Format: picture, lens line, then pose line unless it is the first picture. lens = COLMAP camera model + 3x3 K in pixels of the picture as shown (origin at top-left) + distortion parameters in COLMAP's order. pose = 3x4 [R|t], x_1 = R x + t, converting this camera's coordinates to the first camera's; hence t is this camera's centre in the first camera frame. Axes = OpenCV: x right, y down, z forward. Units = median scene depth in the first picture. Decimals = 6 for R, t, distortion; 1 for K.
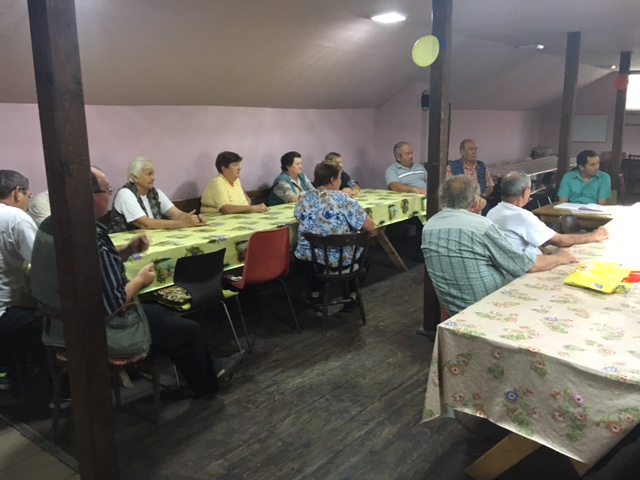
lens RADIAL K [[547.1, 0, 320.0], [0, 547.1, 240.0], [0, 0, 1]] dist [0.075200, -0.085685]
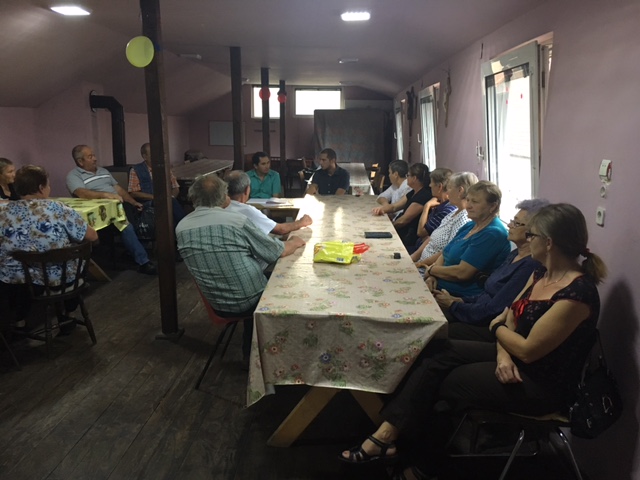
lens RADIAL K [[547.1, 0, 320.0], [0, 547.1, 240.0], [0, 0, 1]] dist [0.075200, -0.085685]
pose [[0.800051, -0.112856, 0.589221, -0.180378], [0.117560, 0.992598, 0.030493, -0.001456], [-0.588301, 0.044873, 0.807396, 0.032105]]
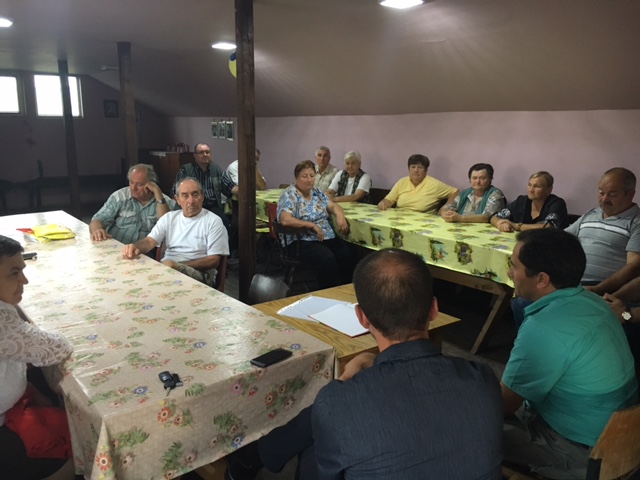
lens RADIAL K [[547.1, 0, 320.0], [0, 547.1, 240.0], [0, 0, 1]] dist [0.075200, -0.085685]
pose [[-0.199240, 0.237839, -0.950650, 1.455038], [-0.189458, 0.942448, 0.275494, -0.399599], [0.961462, 0.234998, -0.142713, 1.503415]]
